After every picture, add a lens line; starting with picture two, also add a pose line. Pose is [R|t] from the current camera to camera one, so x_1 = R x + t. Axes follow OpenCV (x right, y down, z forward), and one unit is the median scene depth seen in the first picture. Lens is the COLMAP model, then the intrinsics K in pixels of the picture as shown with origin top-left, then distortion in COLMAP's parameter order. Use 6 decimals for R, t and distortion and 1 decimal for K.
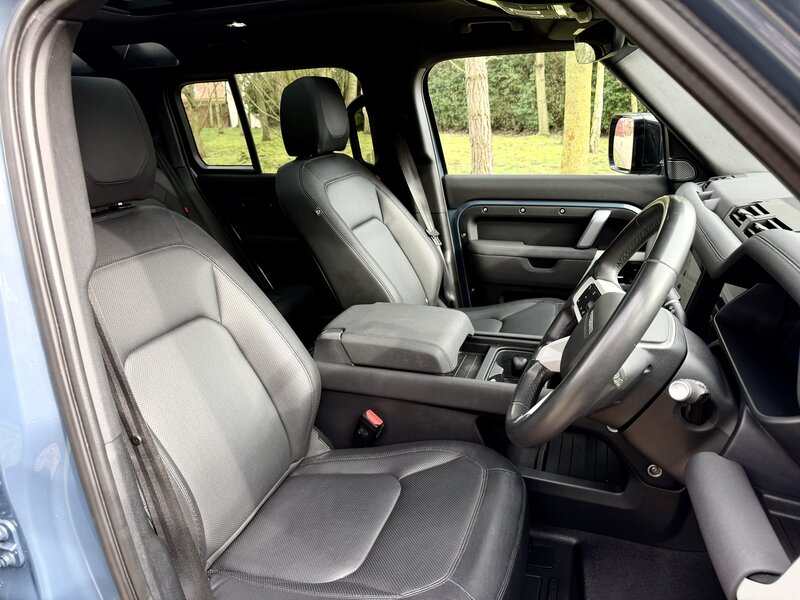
lens RADIAL K [[563.6, 0, 396.4], [0, 563.6, 297.5], [0, 0, 1]] dist [0.045611, -0.056934]
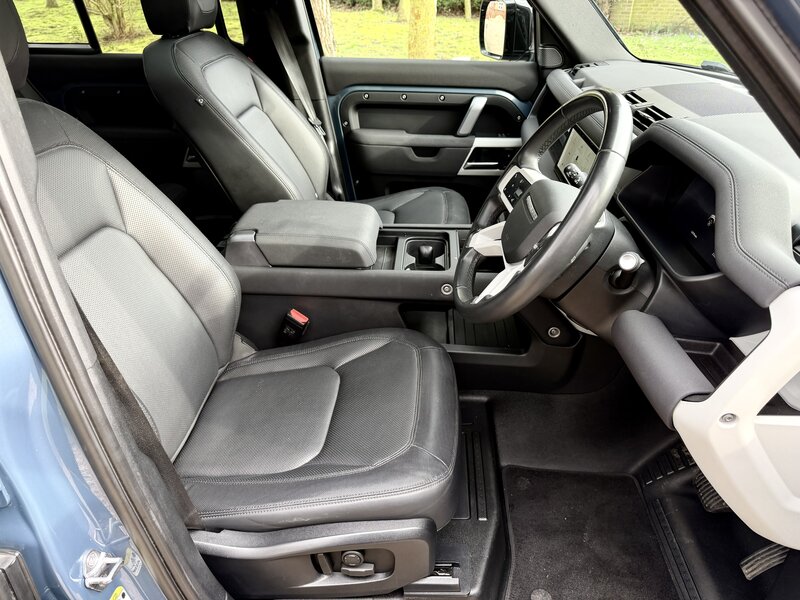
lens RADIAL K [[563.6, 0, 402.9], [0, 563.6, 303.8], [0, 0, 1]] dist [0.045611, -0.056934]
pose [[0.957644, -0.102476, 0.269103, -0.137902], [0.046520, 0.977315, 0.206619, -0.009473], [-0.284172, -0.185349, 0.940687, -0.002989]]
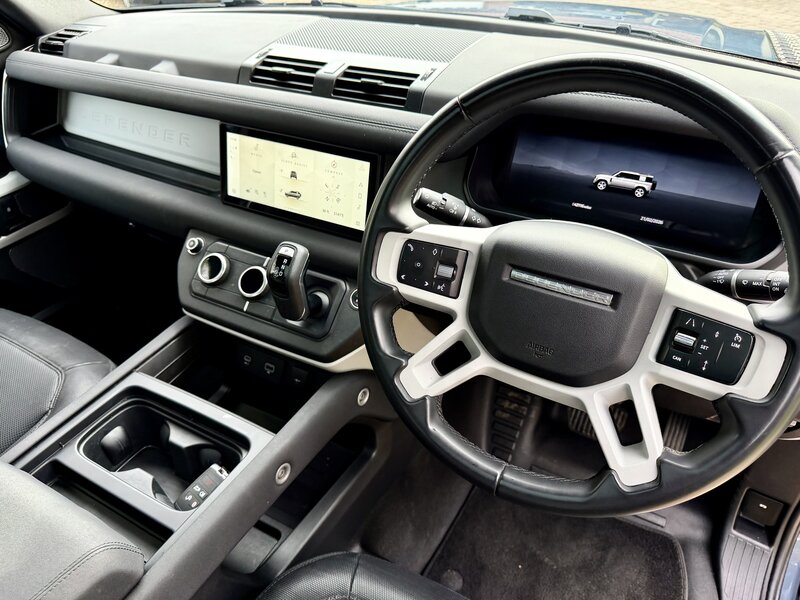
lens RADIAL K [[563.6, 0, 396.9], [0, 563.6, 299.4], [0, 0, 1]] dist [0.045611, -0.056934]
pose [[0.166684, -0.542734, 0.823199, -0.136419], [0.321509, 0.819165, 0.474975, -0.197044], [-0.932120, 0.185495, 0.311035, 0.633568]]
